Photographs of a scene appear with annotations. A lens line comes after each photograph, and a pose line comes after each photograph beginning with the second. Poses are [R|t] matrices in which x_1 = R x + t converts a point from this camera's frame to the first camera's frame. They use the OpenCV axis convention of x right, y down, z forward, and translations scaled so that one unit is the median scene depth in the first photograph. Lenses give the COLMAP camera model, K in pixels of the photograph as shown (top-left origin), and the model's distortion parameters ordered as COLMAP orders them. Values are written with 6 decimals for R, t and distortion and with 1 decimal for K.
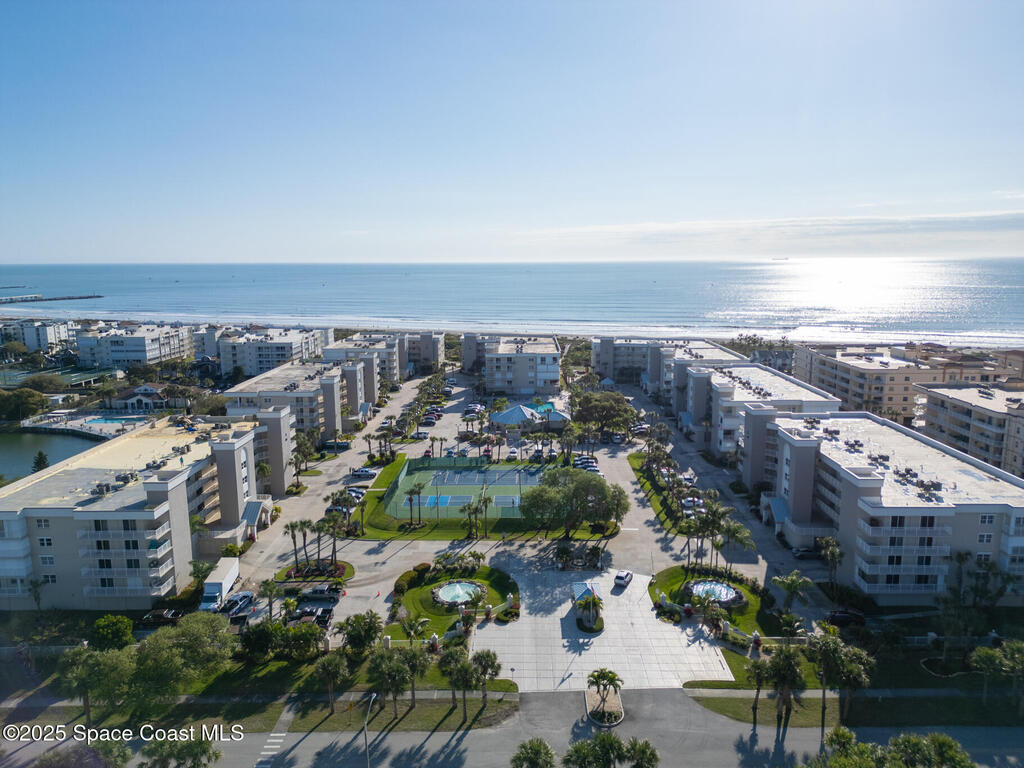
lens RADIAL K [[712.1, 0, 513.2], [0, 712.1, 384.8], [0, 0, 1]] dist [0.033052, -0.020617]
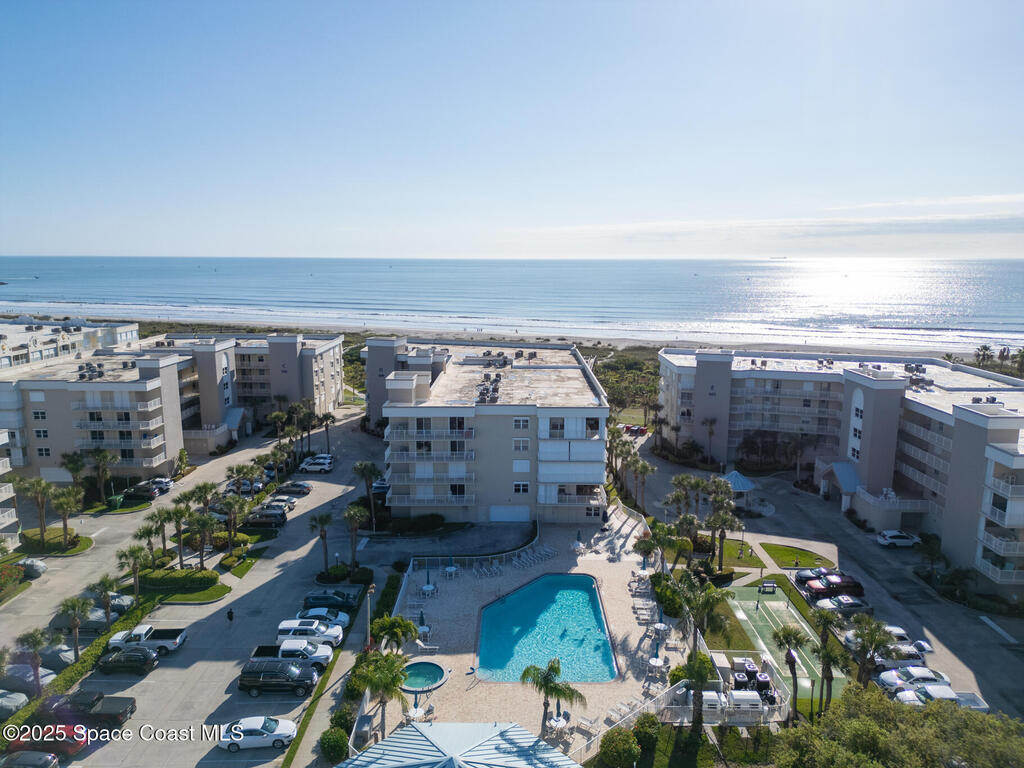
lens RADIAL K [[712.1, 0, 509.5], [0, 712.1, 379.5], [0, 0, 1]] dist [0.033052, -0.020617]
pose [[0.999943, 0.009464, 0.005013, 0.016079], [-0.009451, 0.999952, -0.002614, -0.050651], [-0.005038, 0.002567, 0.999984, 0.604410]]
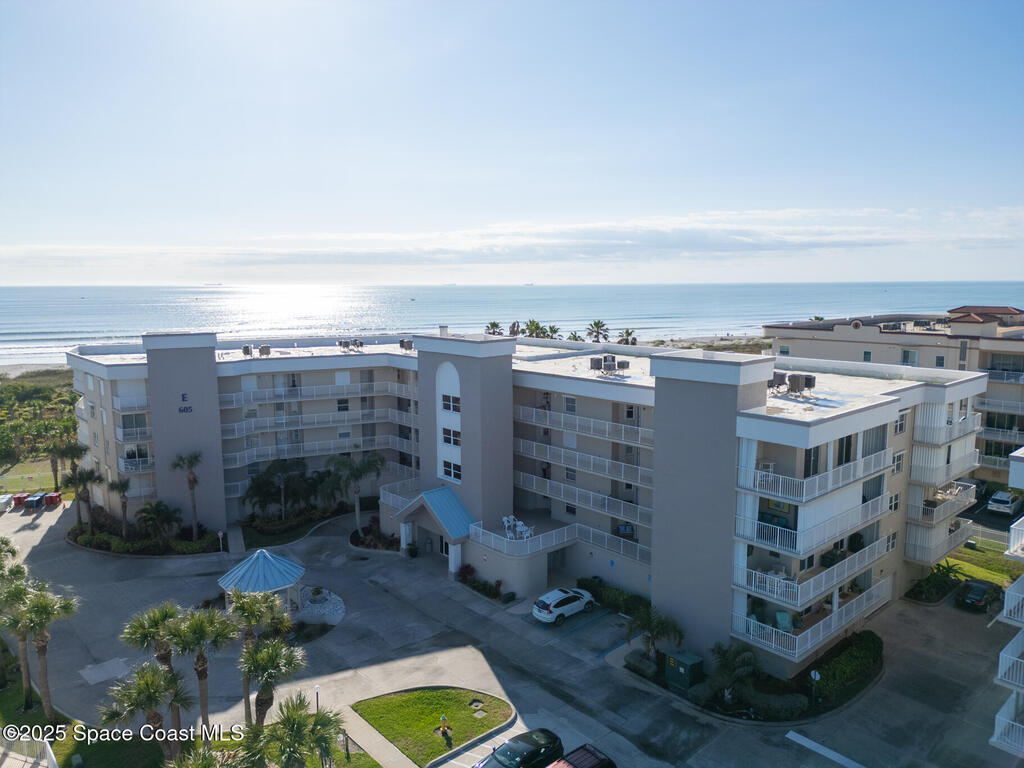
lens RADIAL K [[712.1, 0, 511.4], [0, 712.1, 381.0], [0, 0, 1]] dist [0.033052, -0.020617]
pose [[0.732036, -0.089009, 0.675426, 0.057747], [0.117130, 0.993109, 0.003927, -0.042517], [-0.671121, 0.076238, 0.737417, 0.775229]]
